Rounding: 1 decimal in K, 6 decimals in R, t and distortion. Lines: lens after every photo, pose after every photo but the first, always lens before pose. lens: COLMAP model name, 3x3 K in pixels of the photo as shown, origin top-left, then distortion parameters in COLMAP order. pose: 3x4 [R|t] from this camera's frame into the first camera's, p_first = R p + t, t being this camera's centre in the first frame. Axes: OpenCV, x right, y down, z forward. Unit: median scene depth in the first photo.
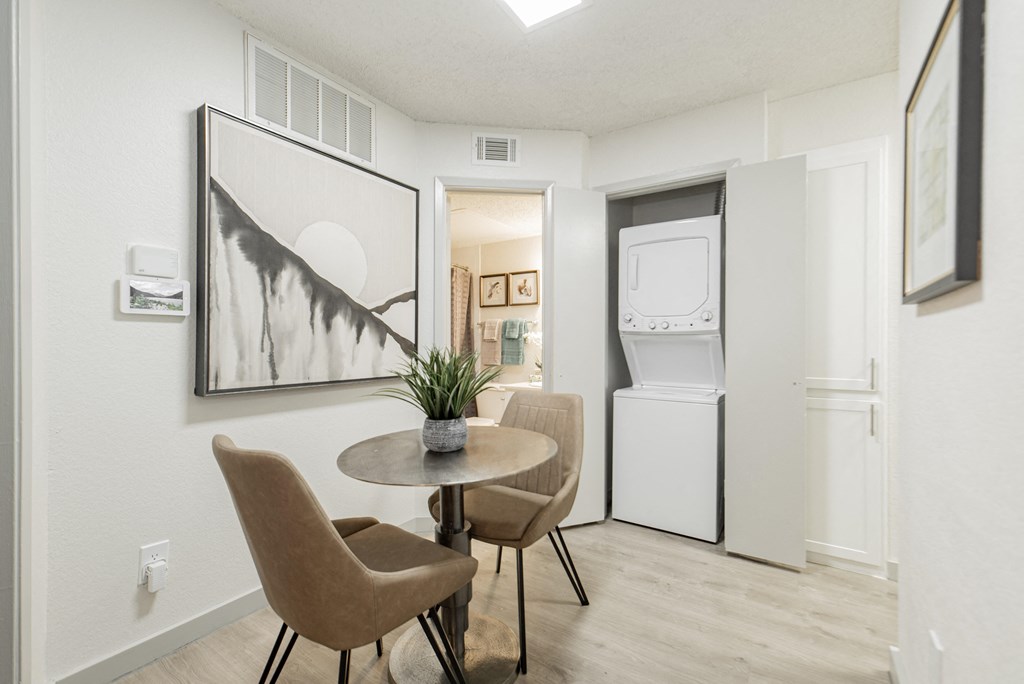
lens RADIAL K [[442.0, 0, 511.1], [0, 442.0, 342.3], [0, 0, 1]] dist [0.003873, -0.000141]
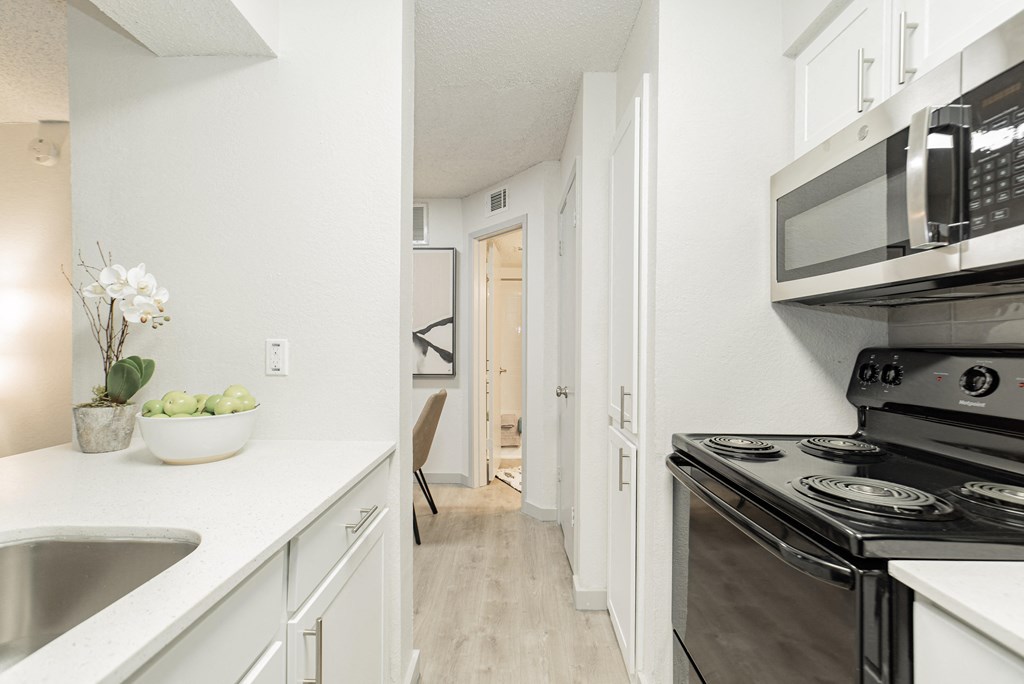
lens RADIAL K [[442.0, 0, 511.1], [0, 442.0, 342.3], [0, 0, 1]] dist [0.003873, -0.000141]
pose [[0.543828, -0.003199, -0.839191, 1.175319], [-0.001974, 0.999985, -0.005091, -0.027113], [0.839195, 0.004425, 0.543813, 0.384507]]
